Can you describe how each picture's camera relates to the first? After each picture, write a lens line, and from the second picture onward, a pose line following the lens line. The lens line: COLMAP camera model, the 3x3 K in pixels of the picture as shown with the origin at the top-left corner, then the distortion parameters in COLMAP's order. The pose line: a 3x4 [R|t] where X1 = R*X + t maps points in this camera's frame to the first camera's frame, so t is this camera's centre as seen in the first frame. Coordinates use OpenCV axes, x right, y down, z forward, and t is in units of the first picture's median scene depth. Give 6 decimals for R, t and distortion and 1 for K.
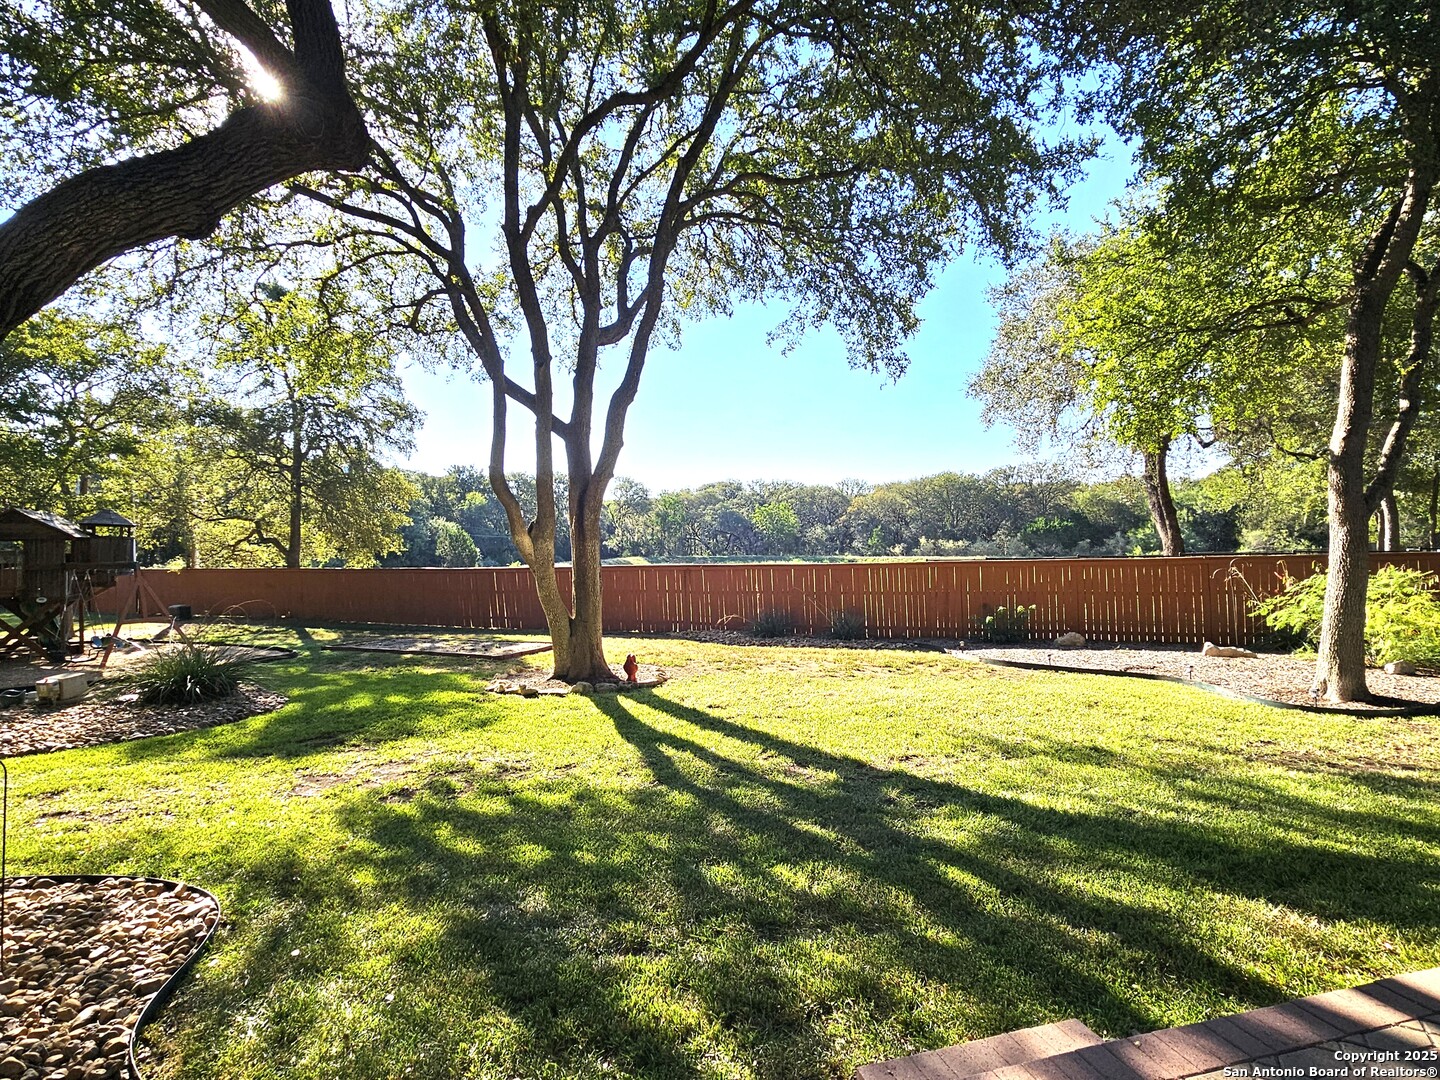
lens RADIAL K [[761.7, 0, 723.1], [0, 761.7, 537.3], [0, 0, 1]] dist [0.000586, 0.000478]
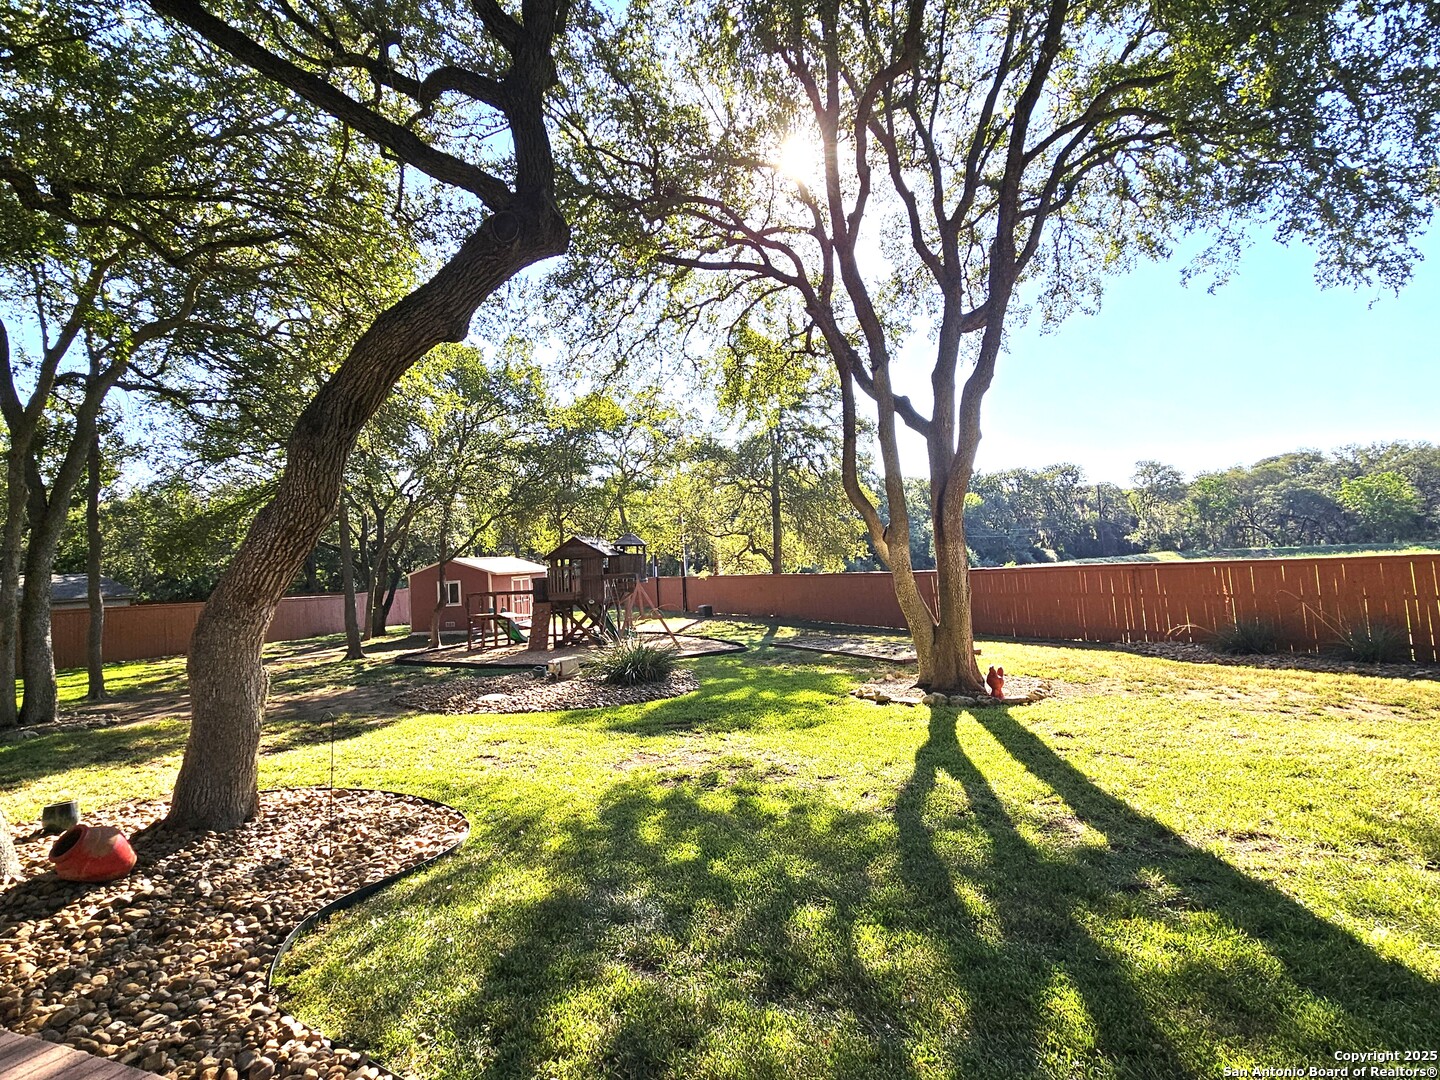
lens RADIAL K [[761.7, 0, 723.1], [0, 761.7, 537.3], [0, 0, 1]] dist [0.000586, 0.000478]
pose [[0.780755, -0.047729, -0.623012, 0.147892], [0.047632, 0.998723, -0.016821, -0.000046], [0.623019, -0.016543, 0.782032, 0.068498]]
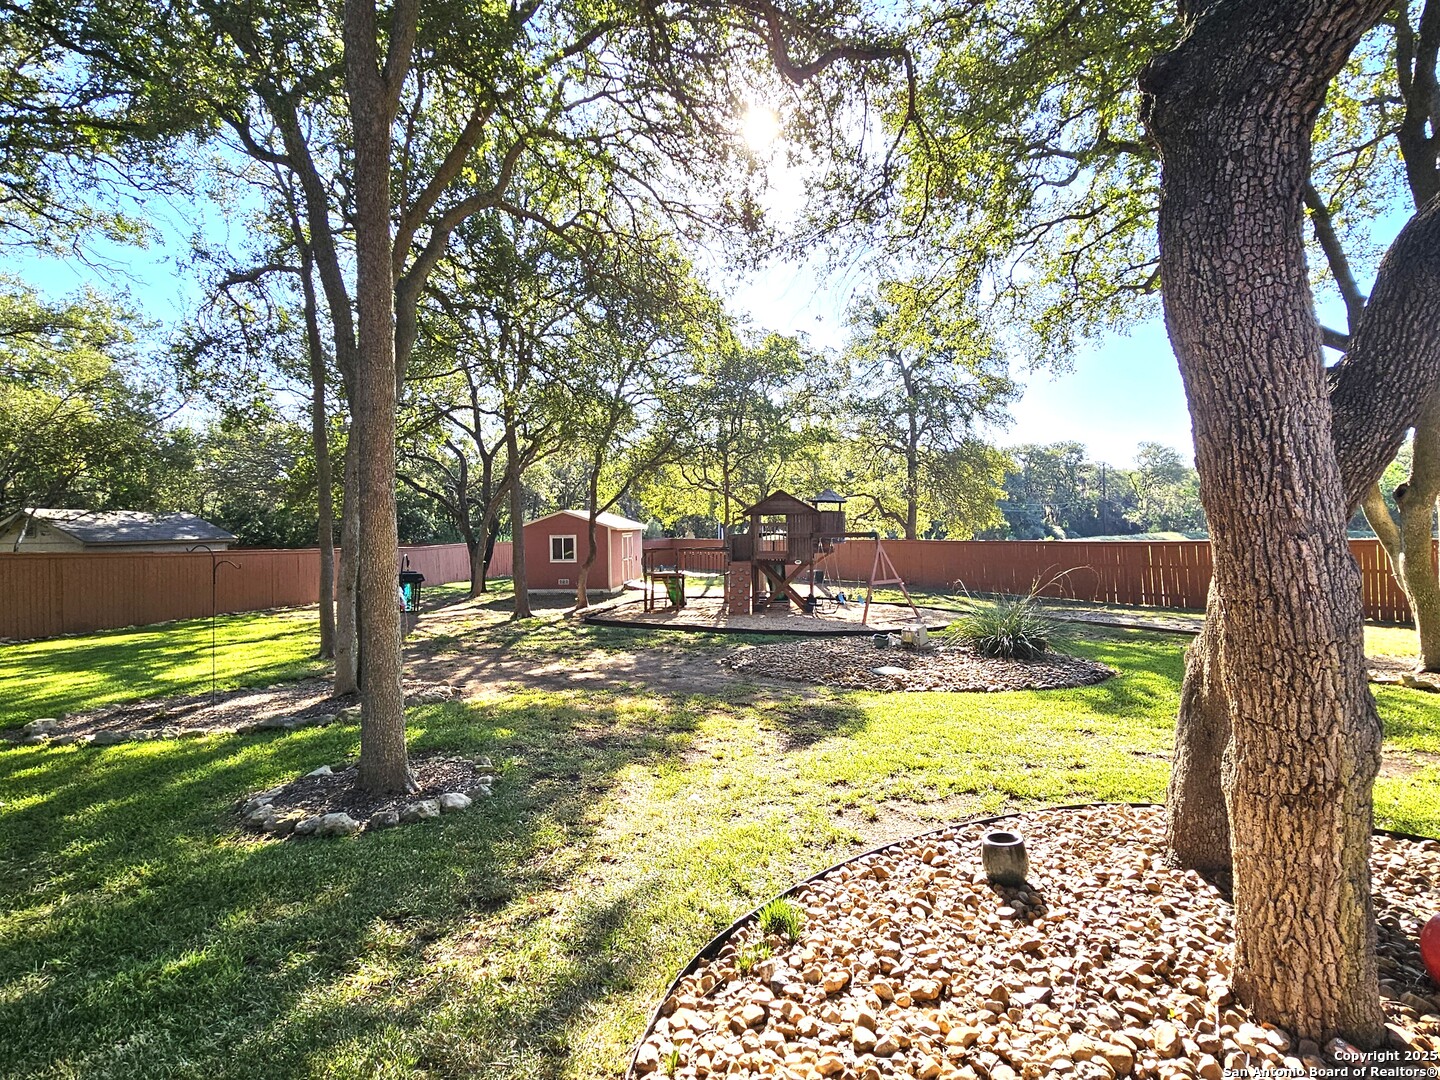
lens RADIAL K [[761.7, 0, 723.1], [0, 761.7, 537.3], [0, 0, 1]] dist [0.000586, 0.000478]
pose [[0.837351, 0.004841, -0.546644, -0.291124], [0.012193, 0.999547, 0.027529, 0.005886], [0.546529, -0.029717, 0.836913, -0.095495]]
